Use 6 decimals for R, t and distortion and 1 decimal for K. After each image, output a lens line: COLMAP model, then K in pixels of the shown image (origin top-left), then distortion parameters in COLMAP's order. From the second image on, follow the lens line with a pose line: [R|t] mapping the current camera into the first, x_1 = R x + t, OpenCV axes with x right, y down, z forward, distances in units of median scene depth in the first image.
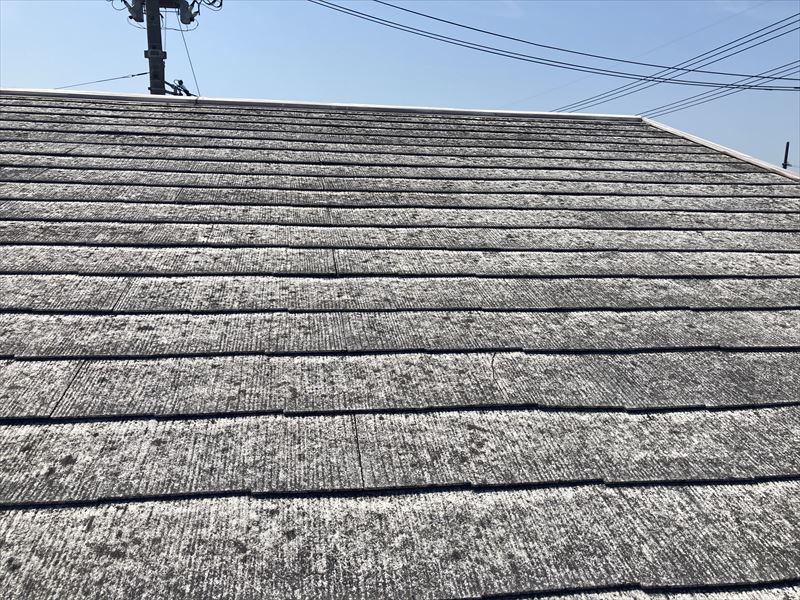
lens RADIAL K [[657.8, 0, 400.0], [0, 657.8, 300.0], [0, 0, 1]] dist [0.049252, -0.046565]
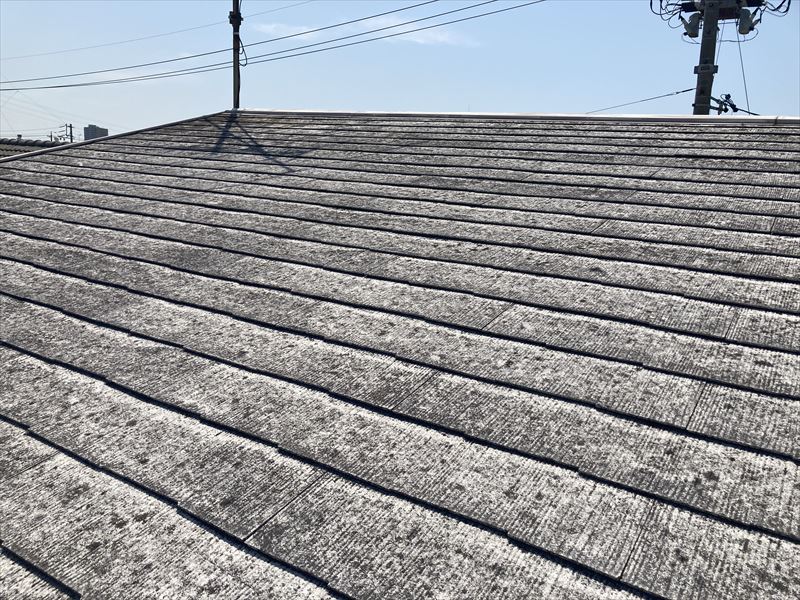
lens RADIAL K [[657.8, 0, 400.0], [0, 657.8, 300.0], [0, 0, 1]] dist [0.049252, -0.046565]
pose [[0.736368, 0.154610, -0.658678, -0.118918], [-0.169769, 0.984617, 0.041324, 0.000153], [0.654935, 0.081393, 0.751289, -0.098292]]
